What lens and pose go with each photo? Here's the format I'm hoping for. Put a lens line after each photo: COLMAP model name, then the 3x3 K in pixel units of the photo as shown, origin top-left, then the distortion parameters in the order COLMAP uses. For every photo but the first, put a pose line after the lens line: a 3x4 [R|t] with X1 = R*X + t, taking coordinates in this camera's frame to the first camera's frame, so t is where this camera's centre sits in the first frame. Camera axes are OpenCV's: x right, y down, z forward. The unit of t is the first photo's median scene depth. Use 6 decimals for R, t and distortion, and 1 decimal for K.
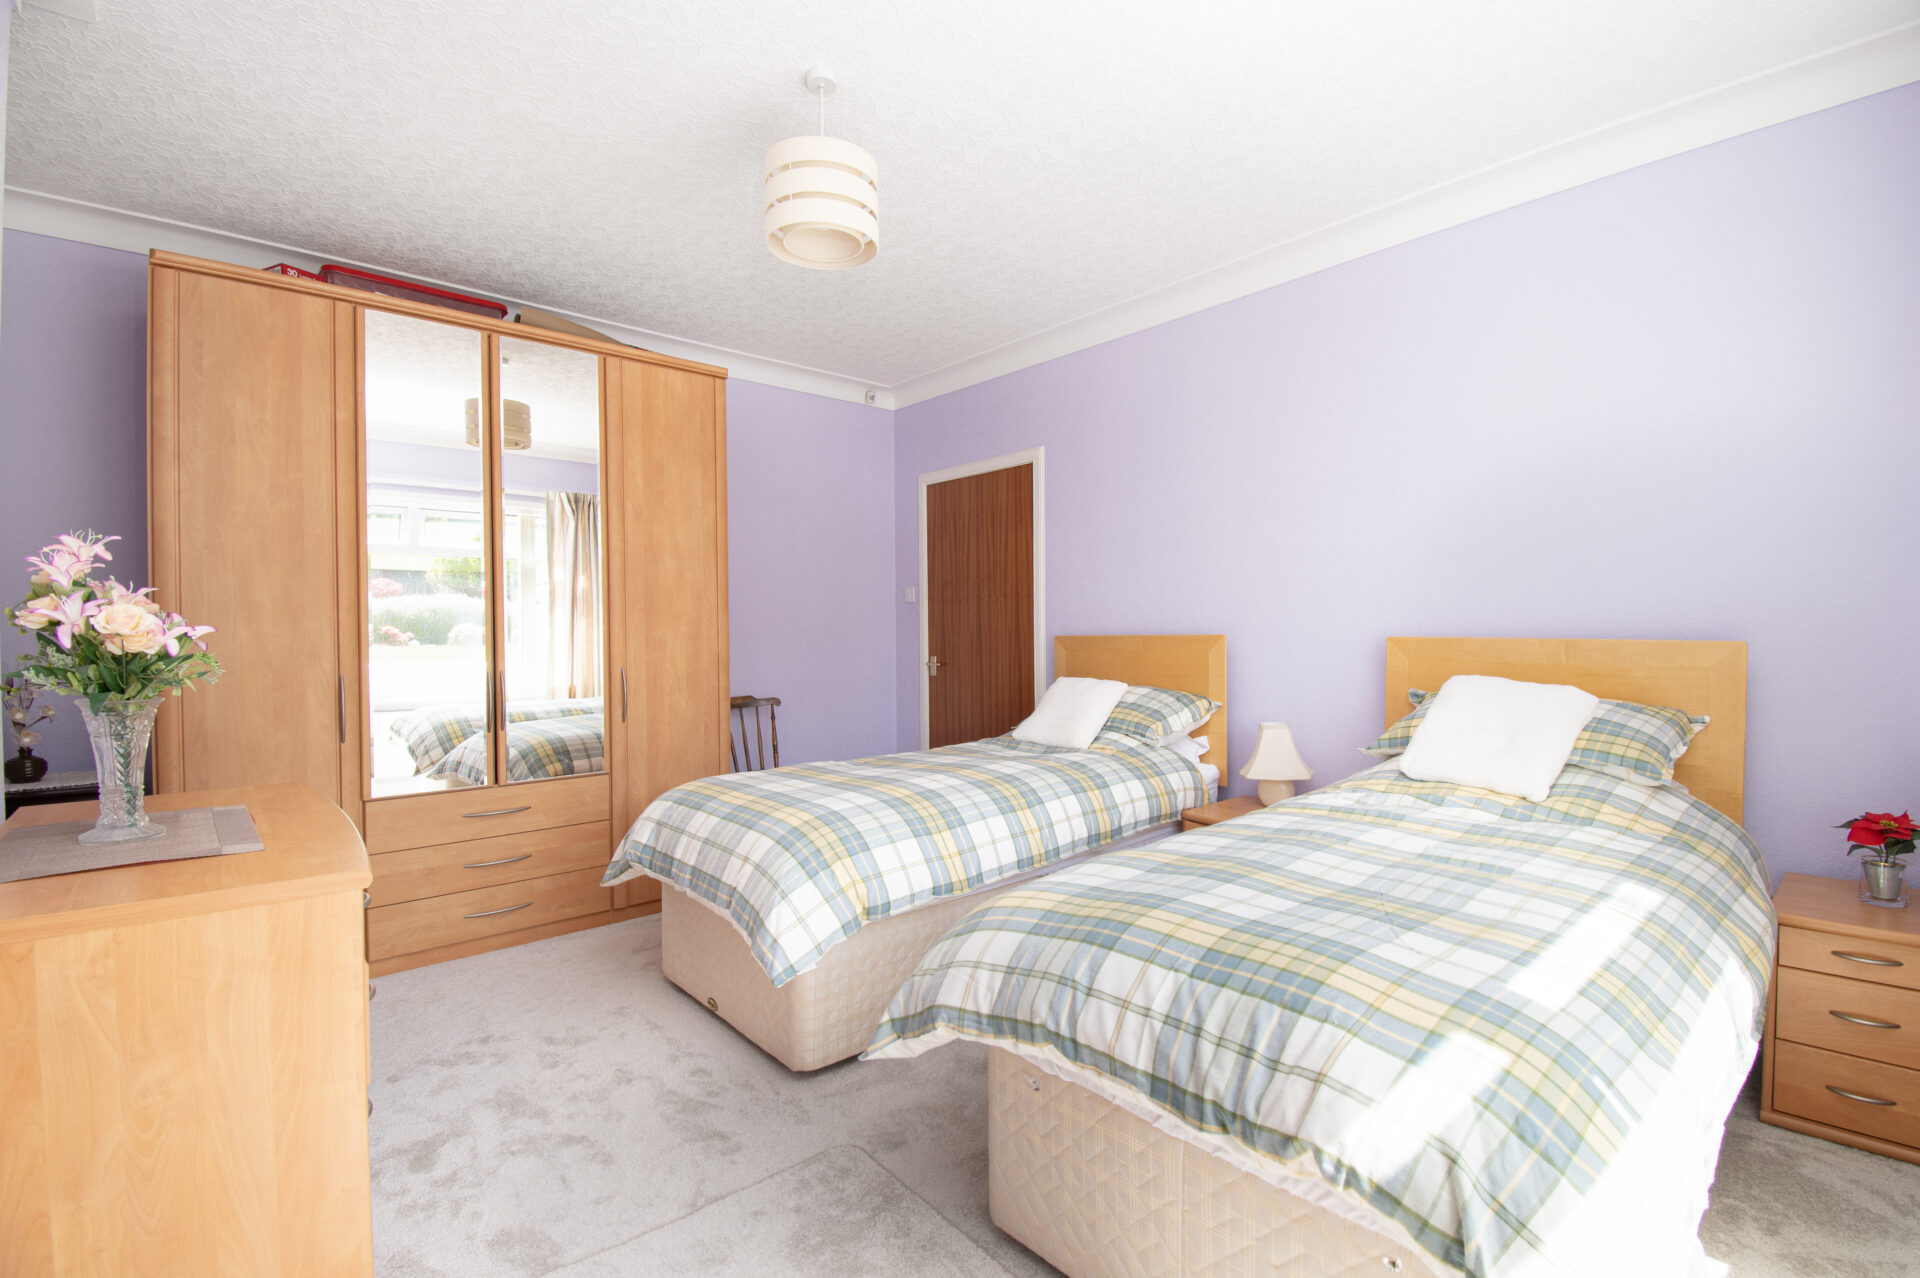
lens RADIAL K [[858.9, 0, 960.0], [0, 858.9, 639.0], [0, 0, 1]] dist [-0.000361, -0.000049]
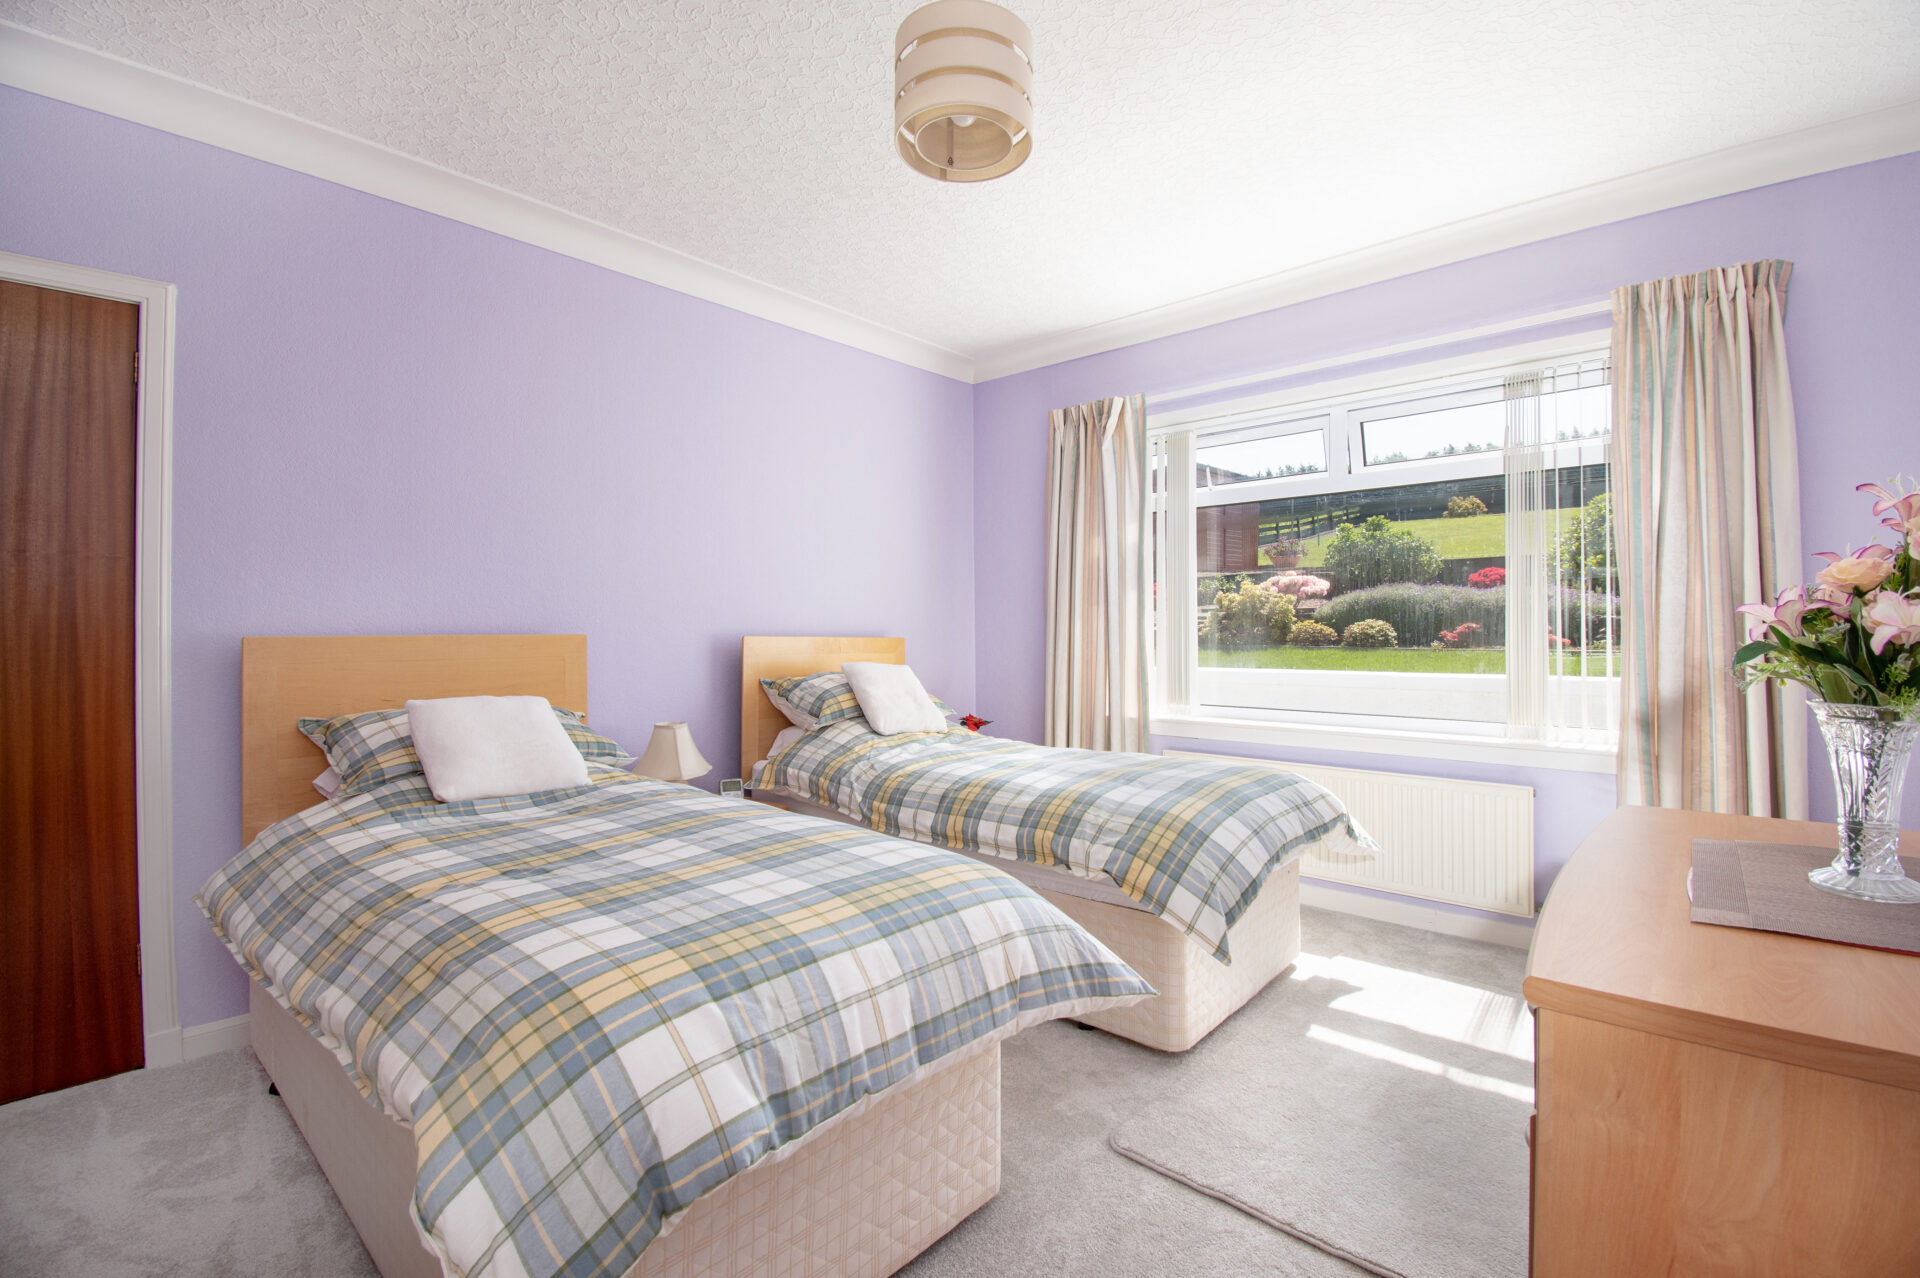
lens RADIAL K [[858.9, 0, 960.0], [0, 858.9, 639.0], [0, 0, 1]] dist [-0.000361, -0.000049]
pose [[-0.096815, 0.000547, 0.995302, -0.709583], [0.001050, 0.999999, -0.000447, -0.000026], [-0.995302, 0.001002, -0.096816, 0.808111]]
